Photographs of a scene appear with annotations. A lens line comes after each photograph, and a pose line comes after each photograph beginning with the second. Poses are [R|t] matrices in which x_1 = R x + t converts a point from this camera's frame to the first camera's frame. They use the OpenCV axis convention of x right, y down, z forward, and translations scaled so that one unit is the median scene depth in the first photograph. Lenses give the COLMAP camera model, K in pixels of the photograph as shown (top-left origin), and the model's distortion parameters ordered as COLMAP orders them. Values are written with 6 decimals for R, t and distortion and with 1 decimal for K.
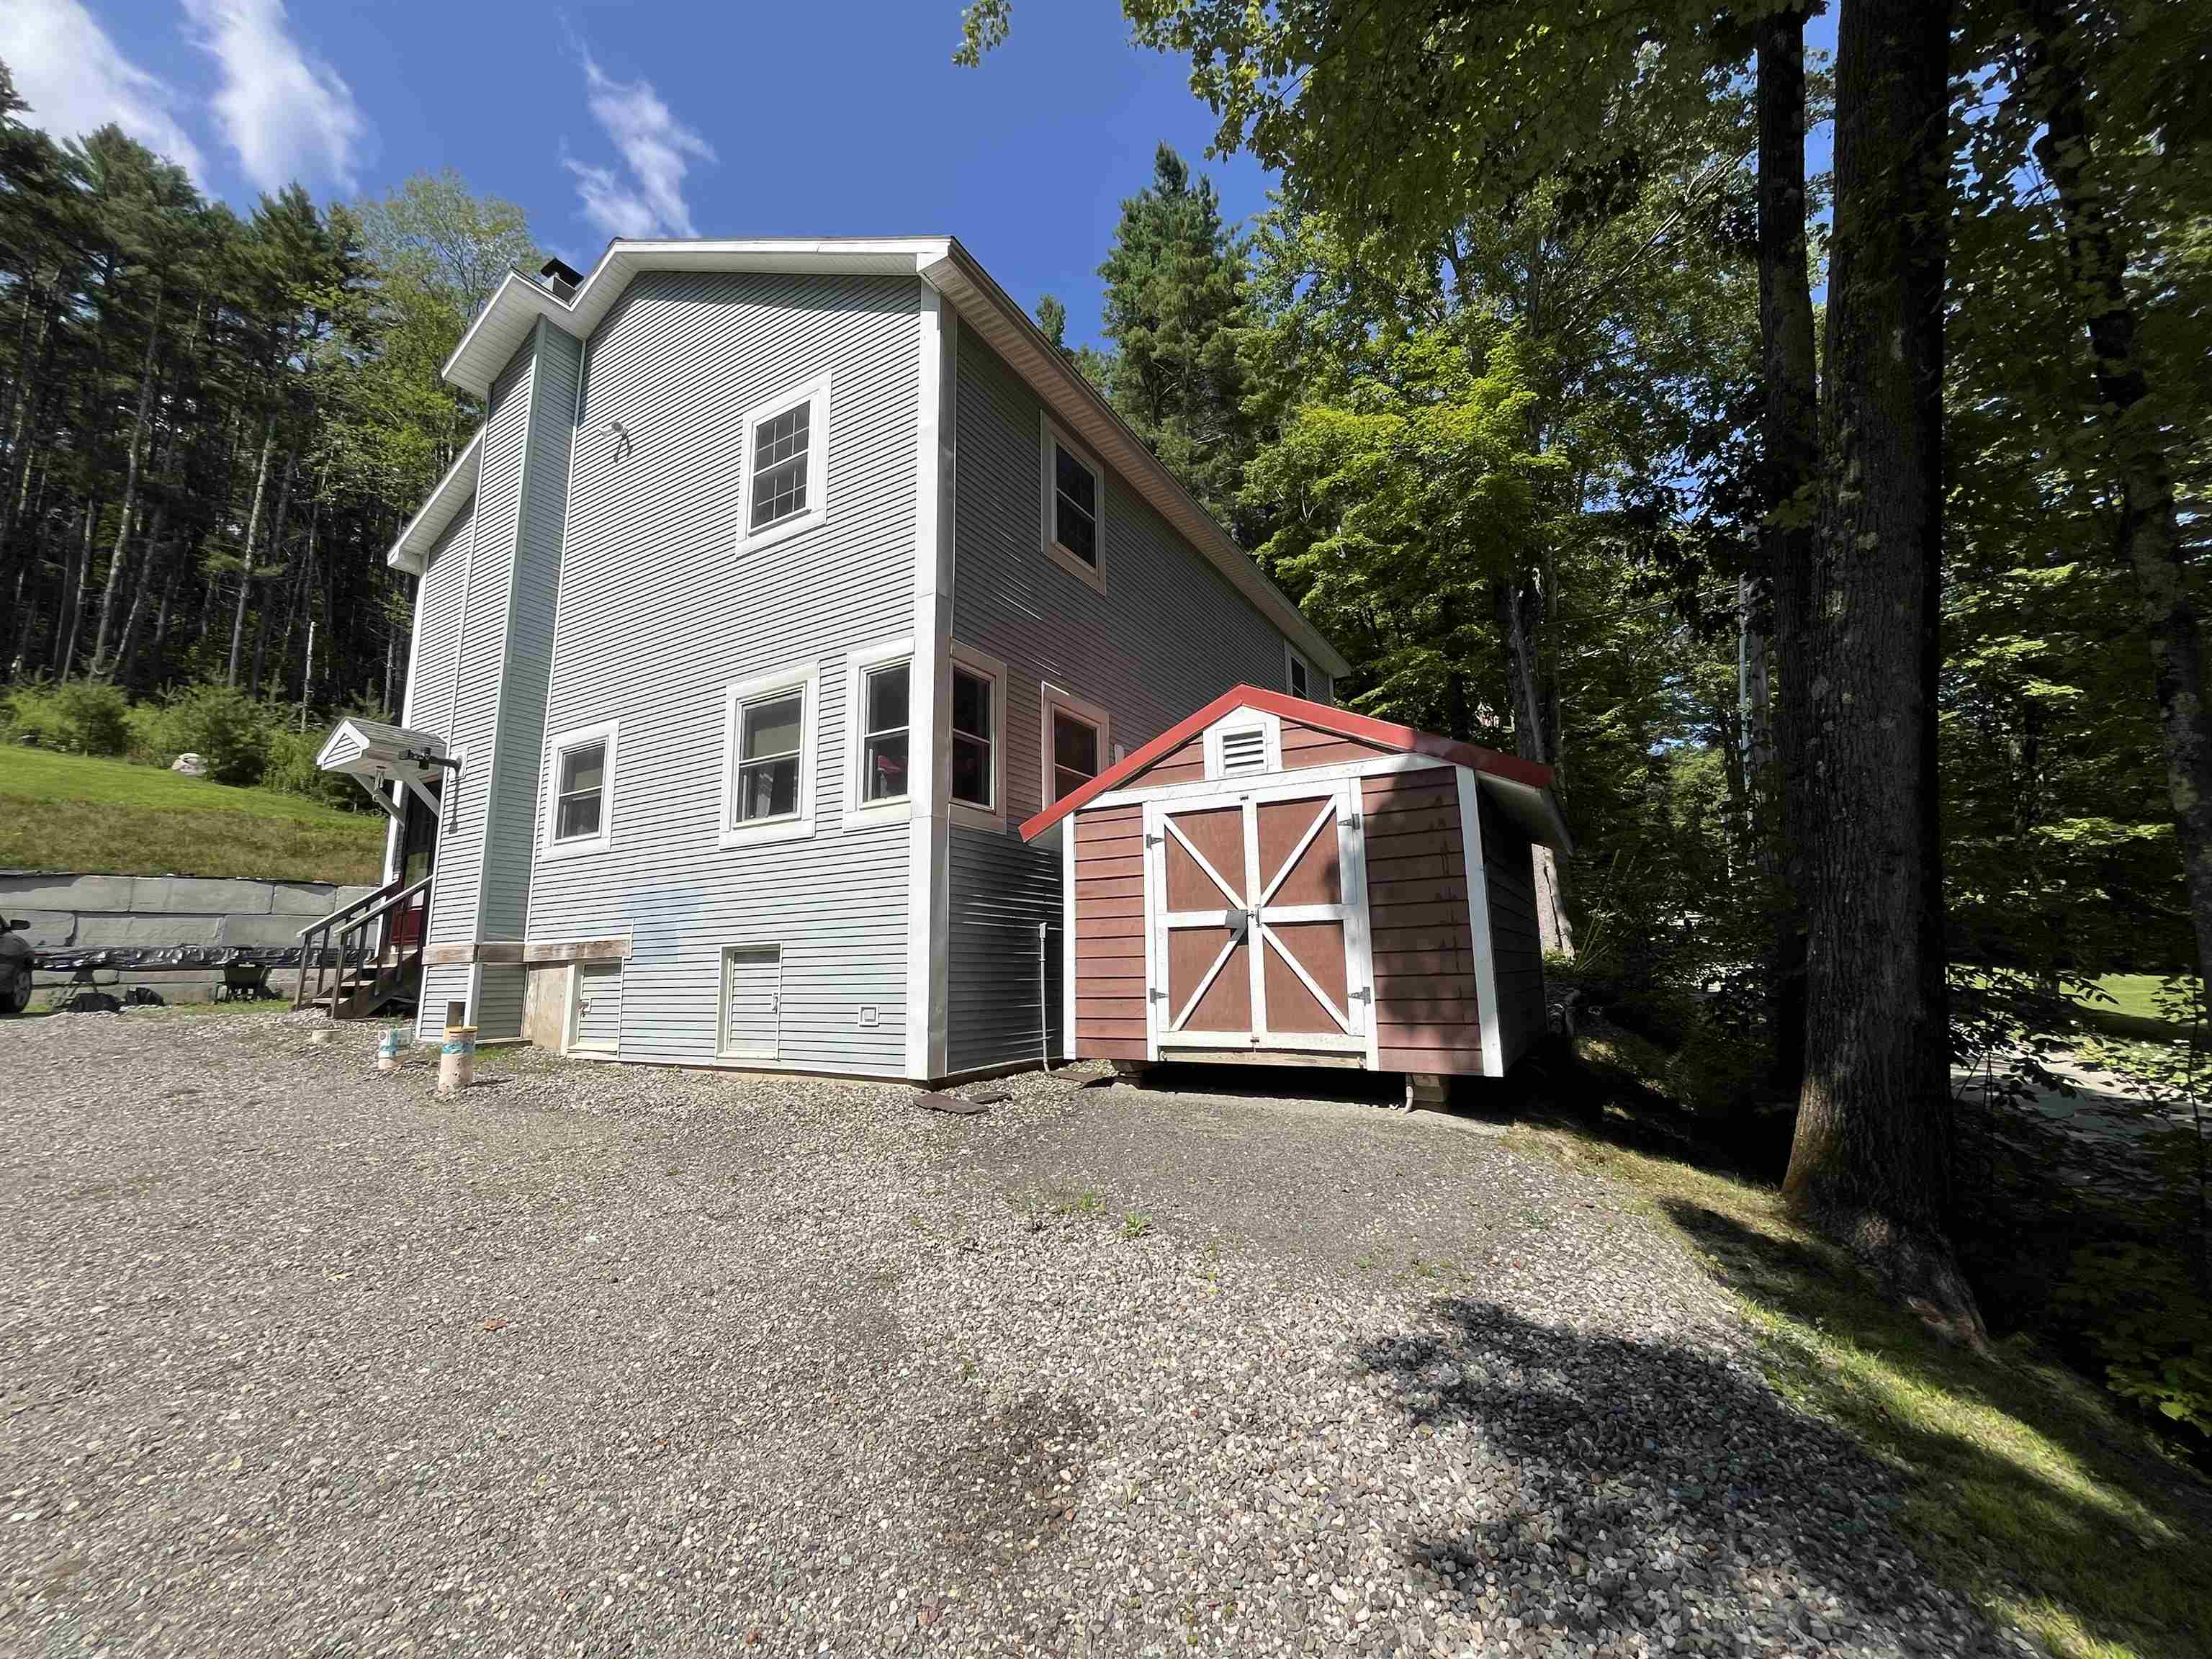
lens RADIAL K [[891.6, 0, 1106.0], [0, 891.6, 829.5], [0, 0, 1]] dist [-0.007160, 0.000322]
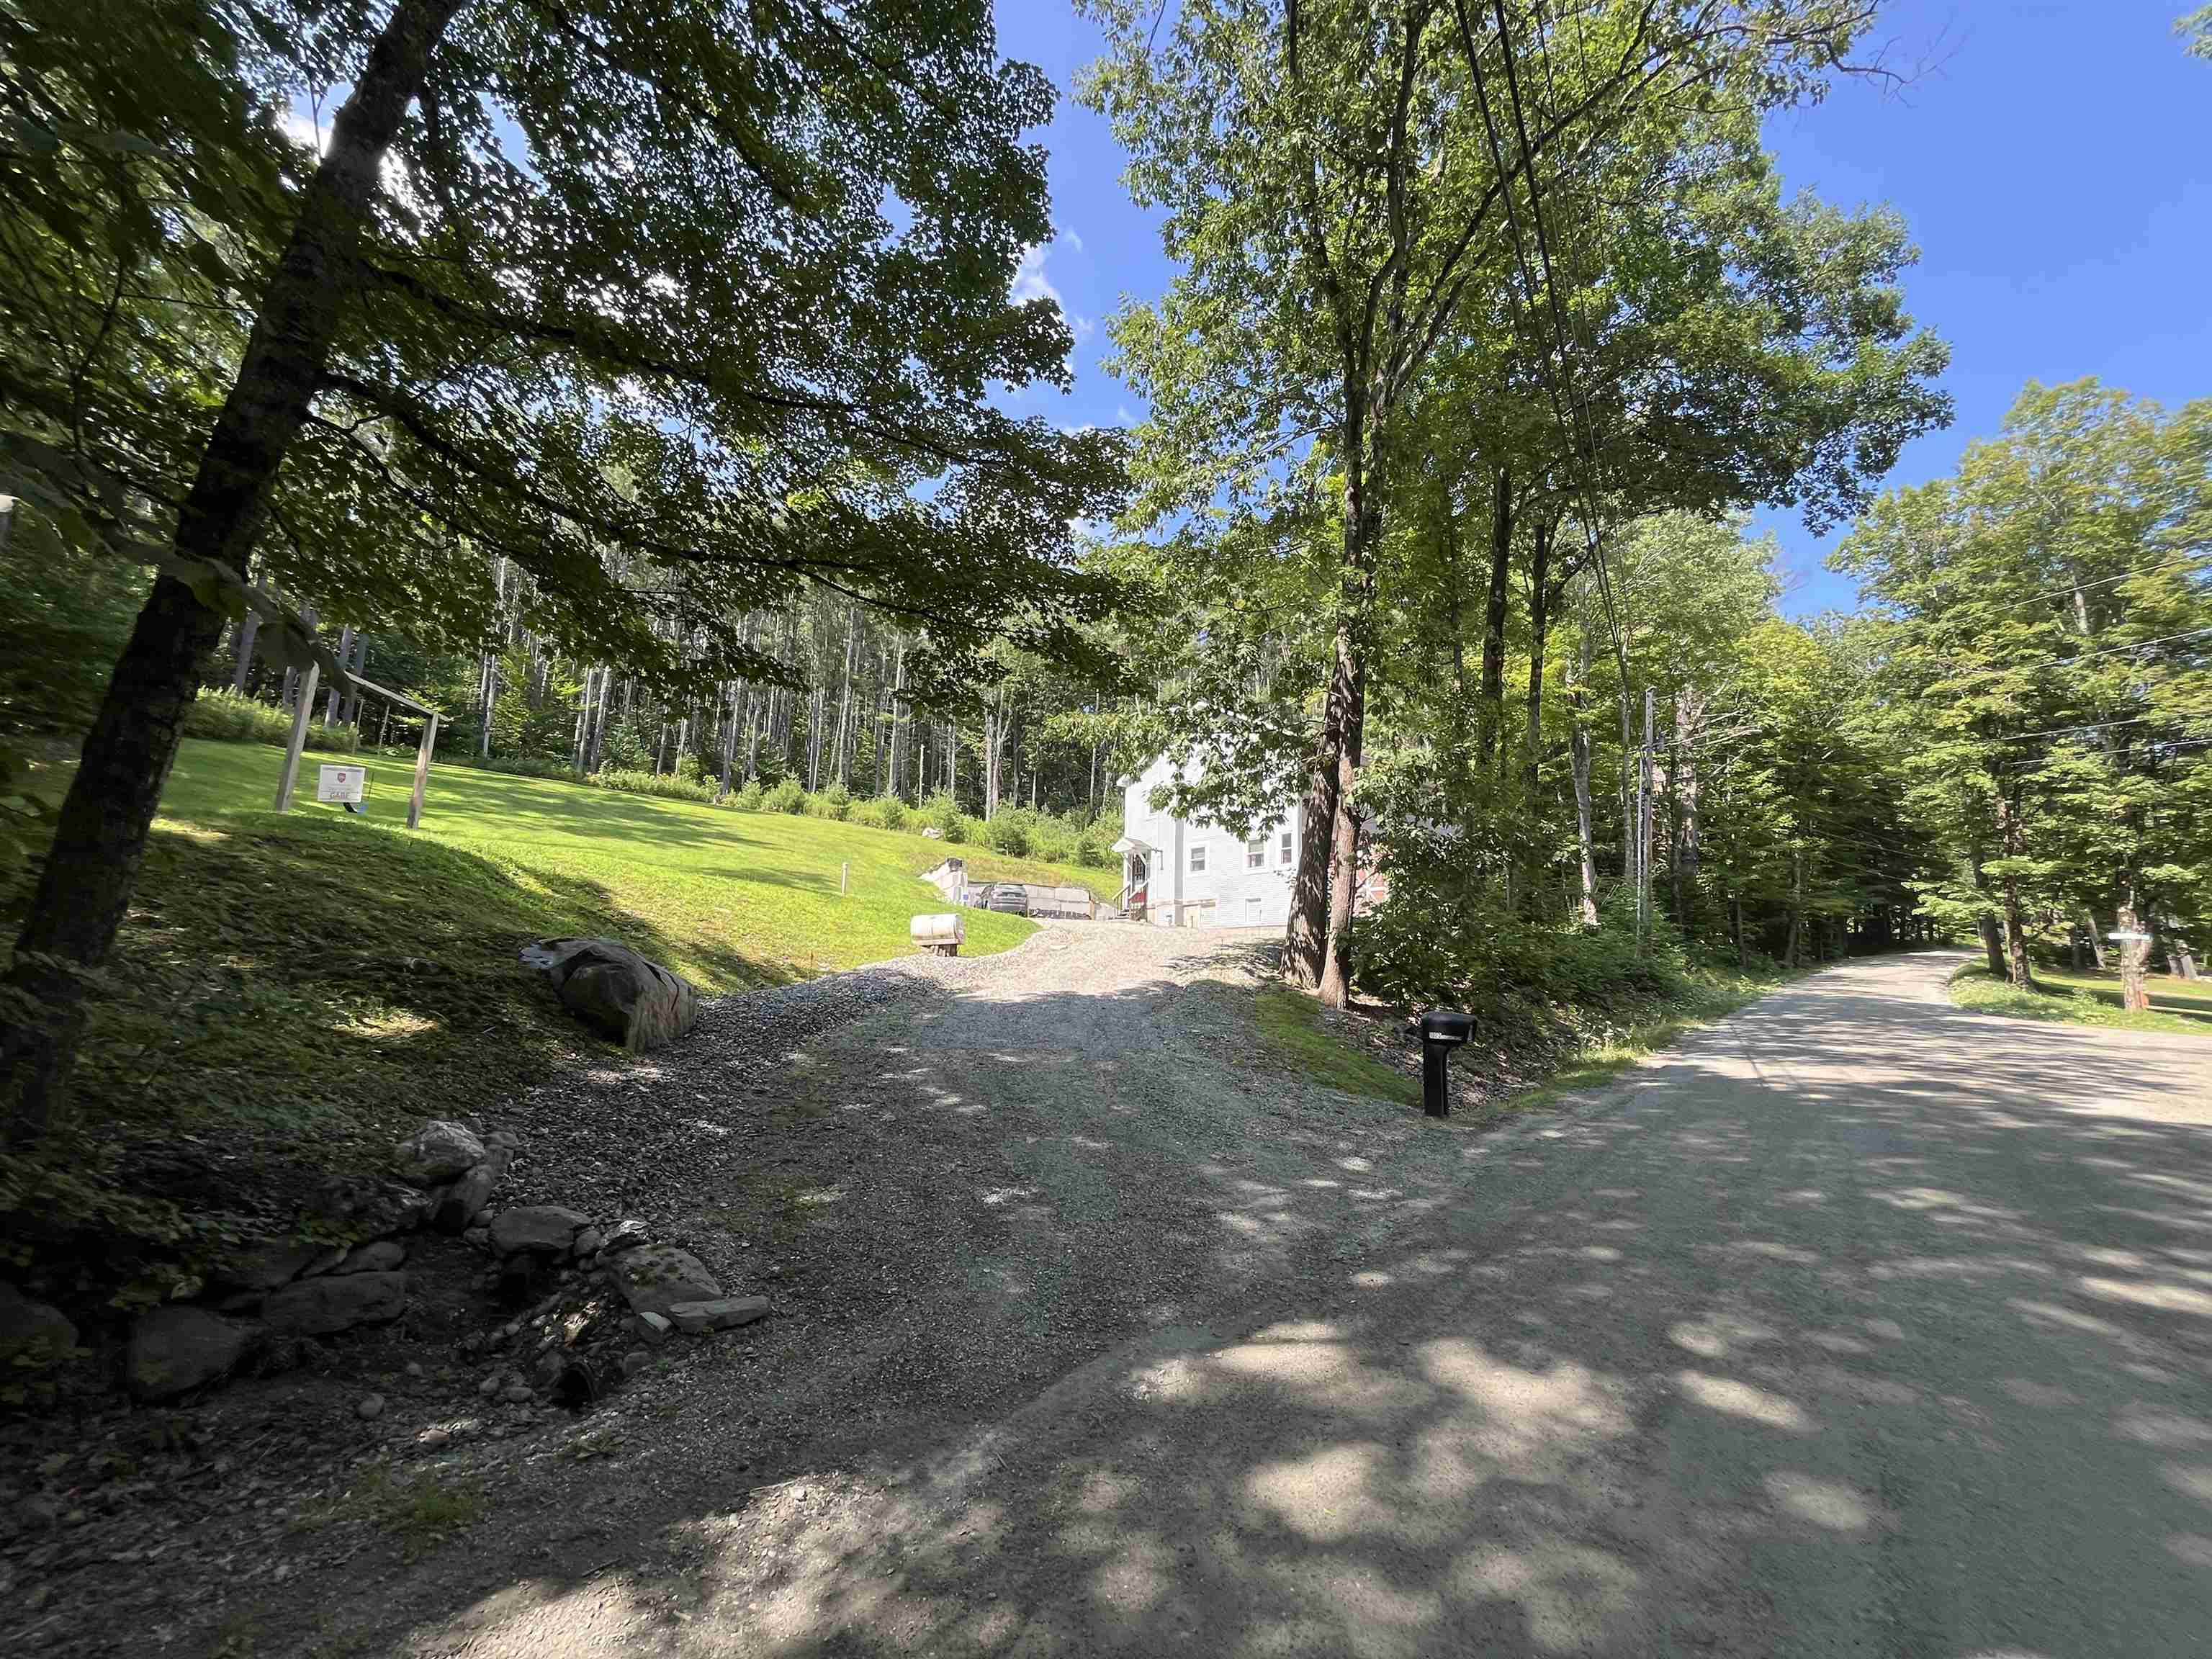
lens RADIAL K [[891.6, 0, 1106.0], [0, 891.6, 829.5], [0, 0, 1]] dist [-0.007160, 0.000322]
pose [[0.940086, -0.015560, -0.340582, 0.274244], [0.007686, 0.999671, -0.024456, -0.067508], [0.340850, 0.020373, 0.939897, -2.277570]]
